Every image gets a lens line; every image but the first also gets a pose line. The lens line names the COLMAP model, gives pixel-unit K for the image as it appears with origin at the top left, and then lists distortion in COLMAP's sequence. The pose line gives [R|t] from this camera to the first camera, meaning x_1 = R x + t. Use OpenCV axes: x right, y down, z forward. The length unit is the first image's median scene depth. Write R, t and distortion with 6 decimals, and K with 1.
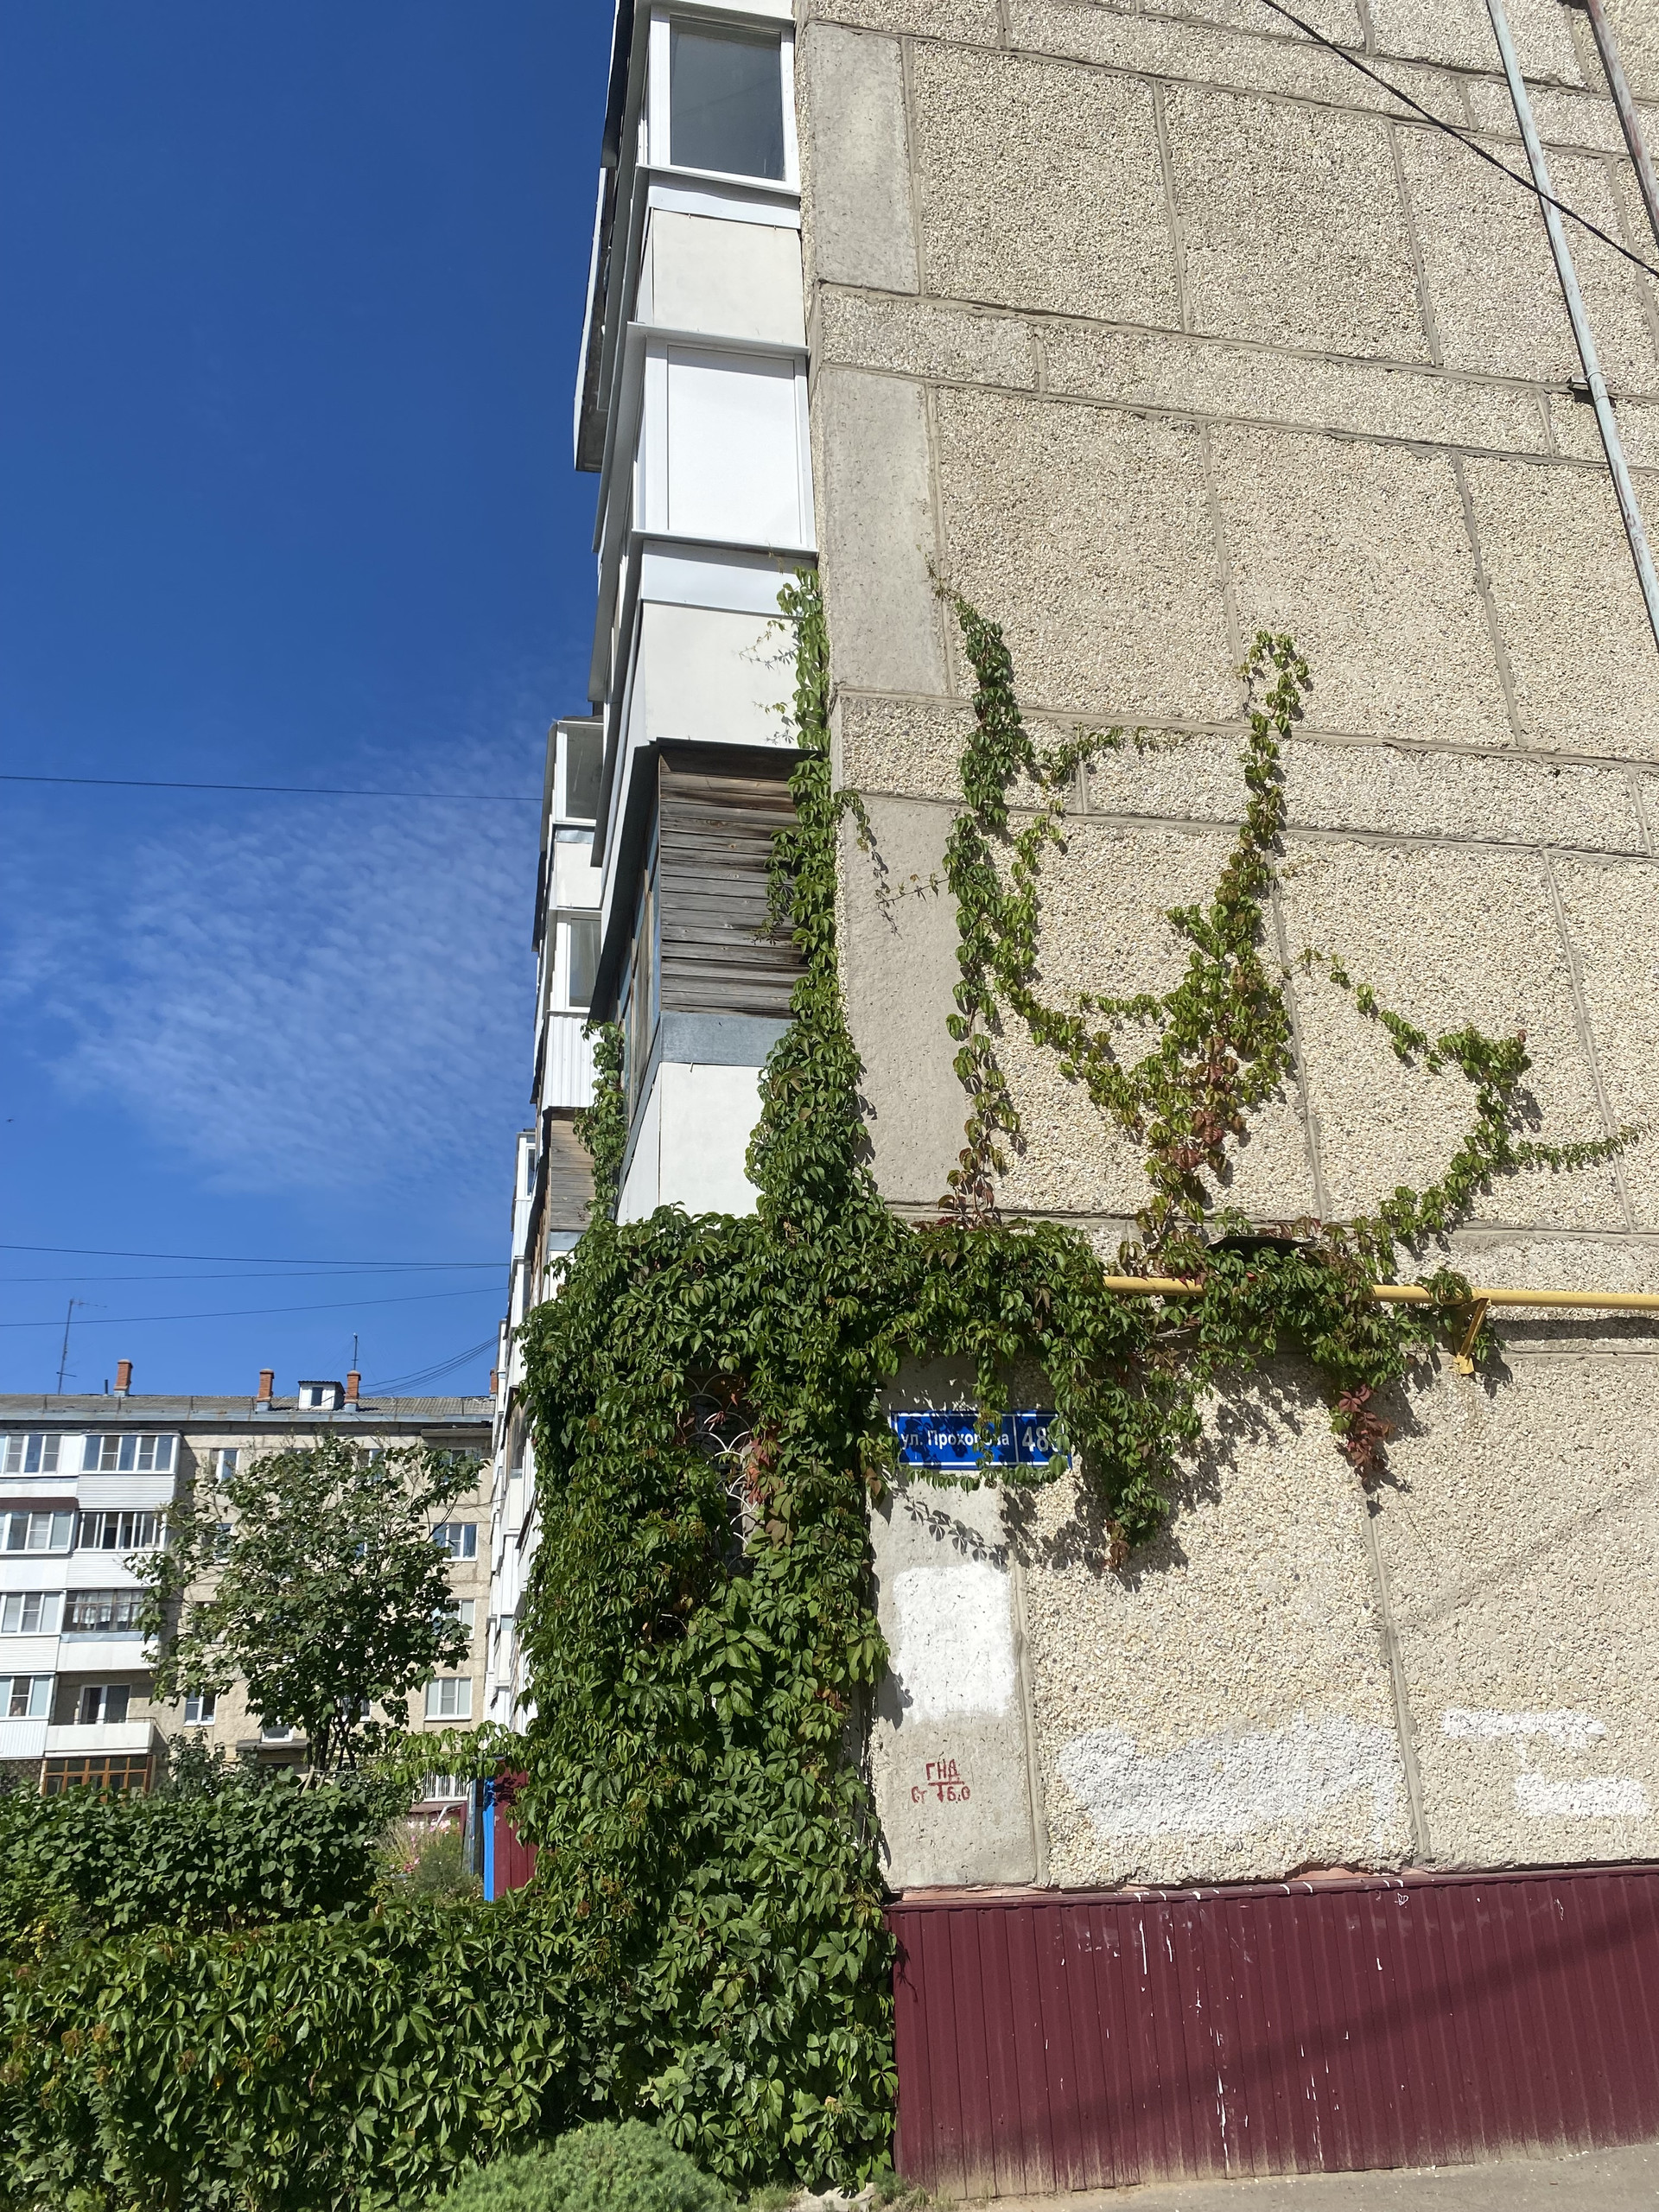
lens RADIAL K [[1652.6, 0, 830.5], [0, 1652.6, 1108.4], [0, 0, 1]] dist [0.029970, -0.001377]
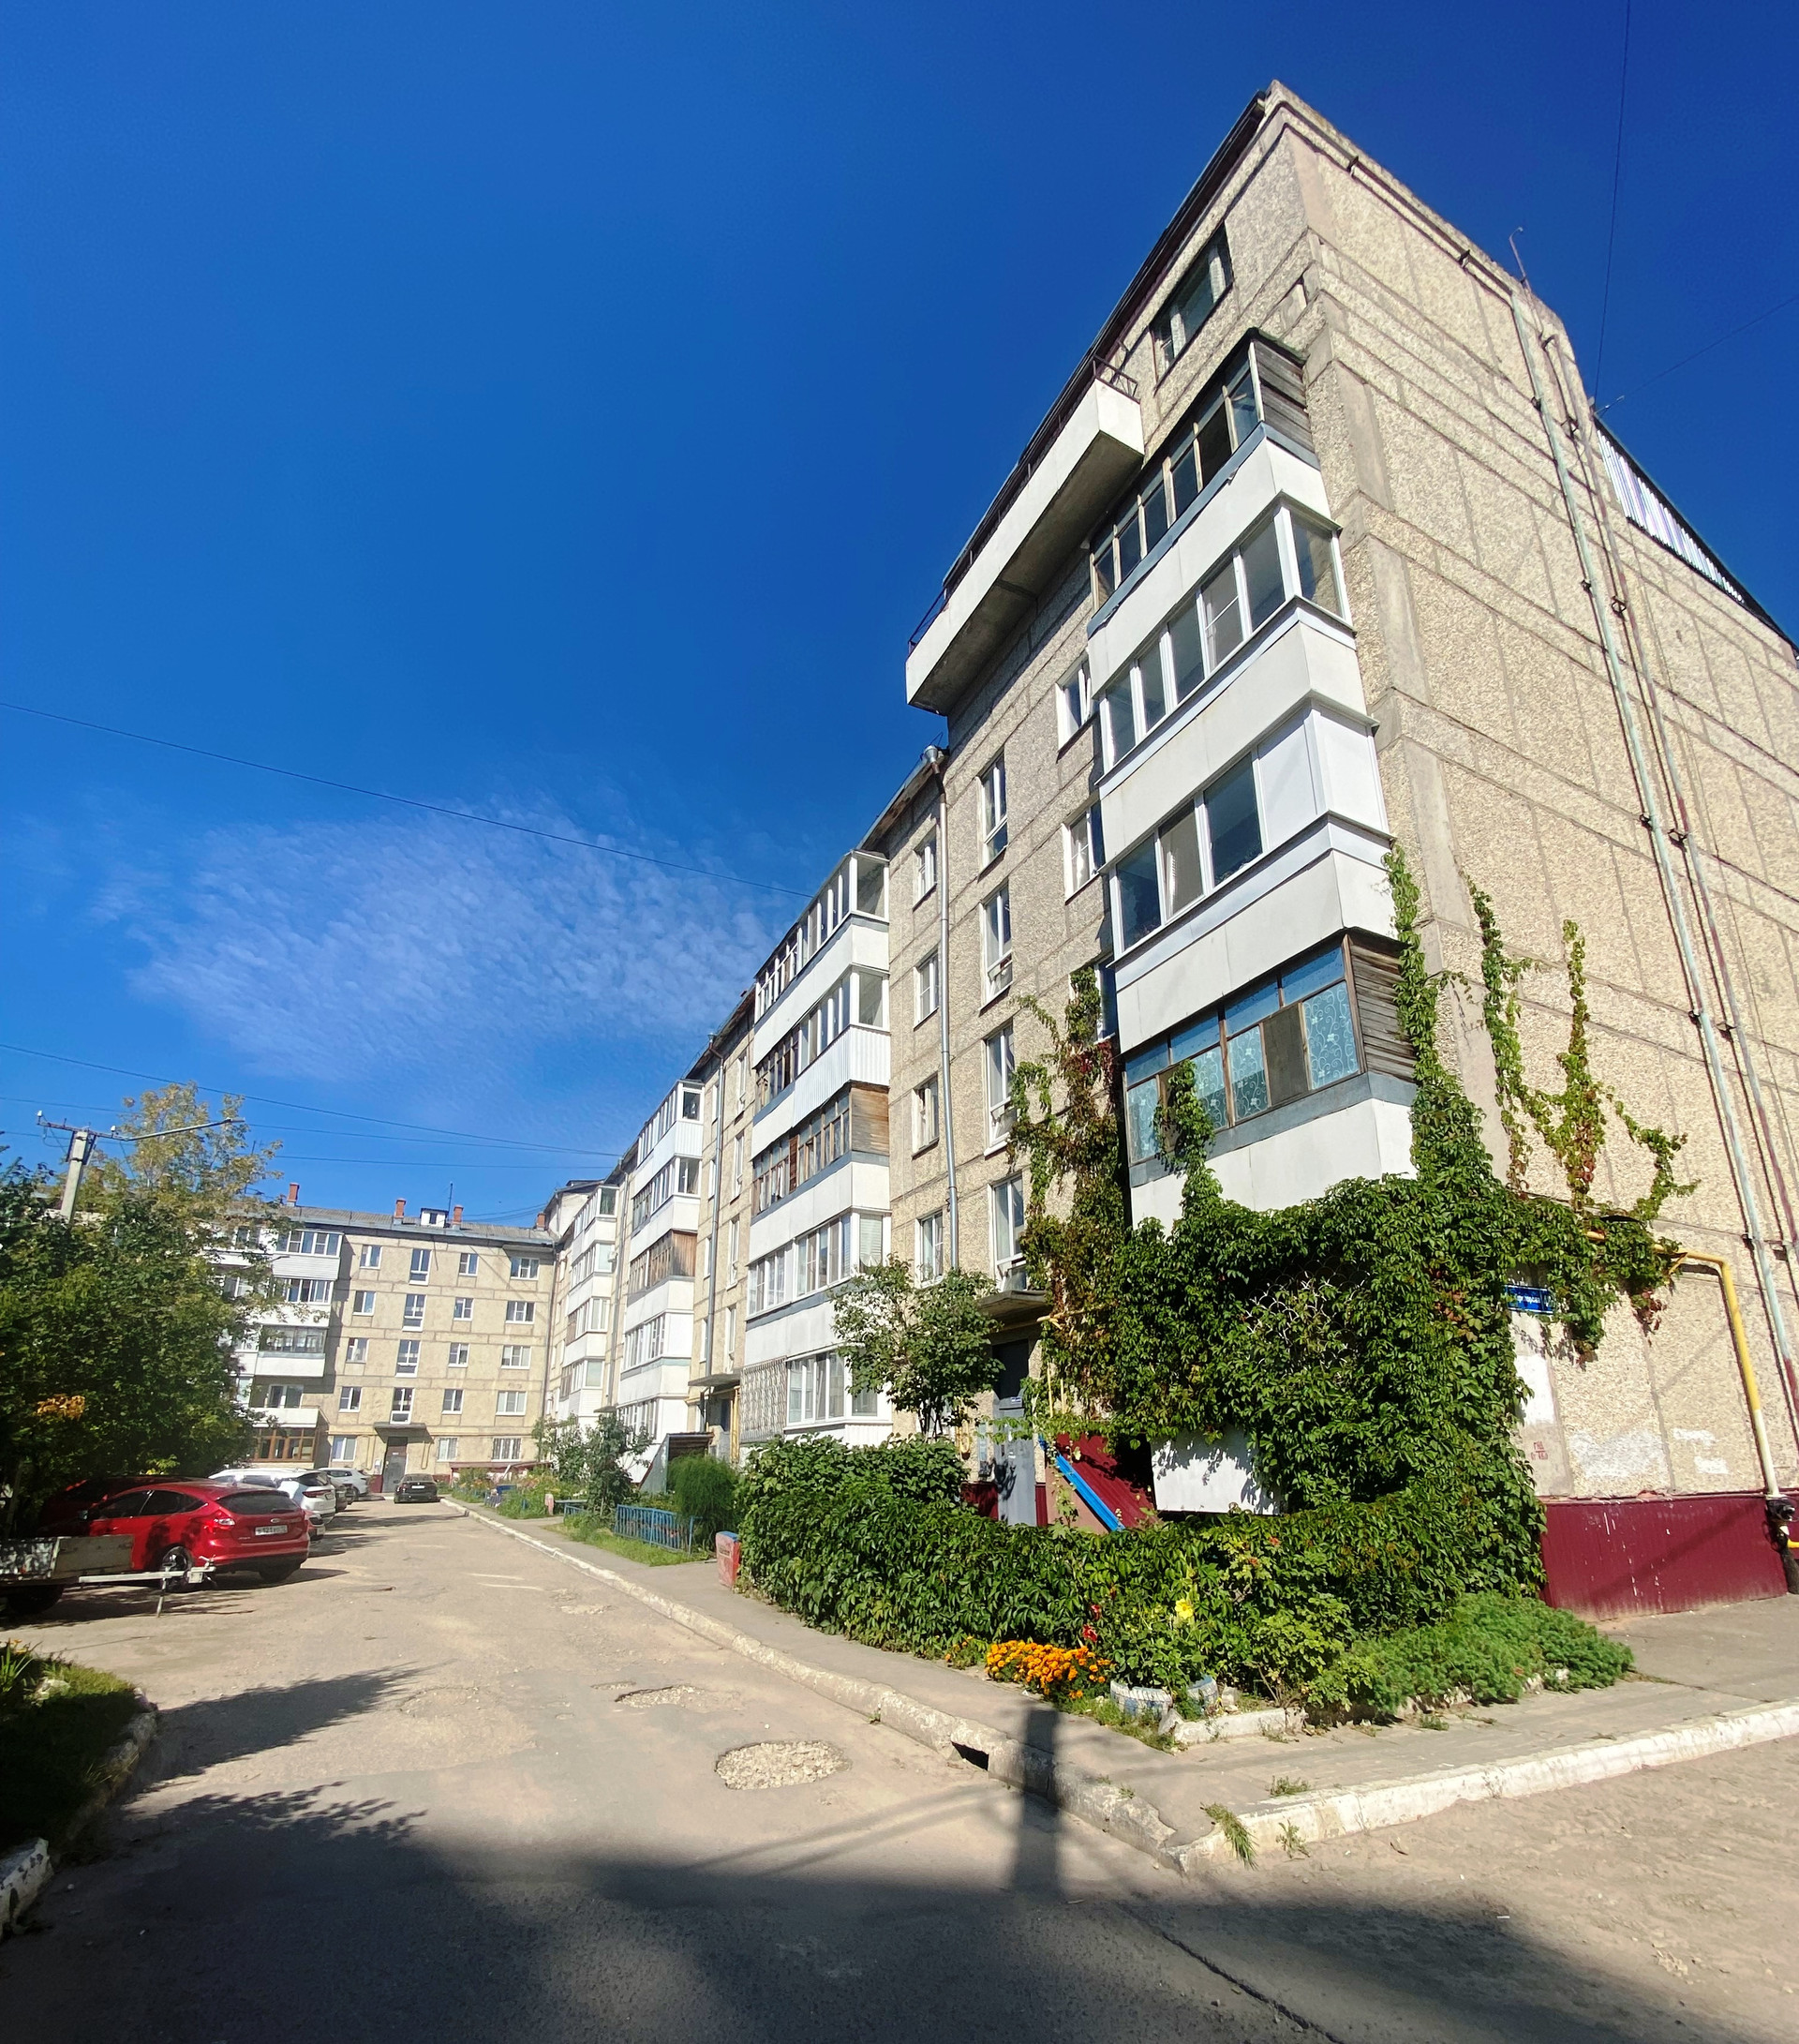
lens RADIAL K [[969.7, 0, 890.6], [0, 969.7, 1189.8], [0, 0, 1]] dist [-0.004915, 0.000073]
pose [[0.963117, 0.103163, 0.248523, -0.225829], [-0.128835, 0.987636, 0.089314, 0.012235], [-0.236236, -0.118038, 0.964500, 0.001937]]
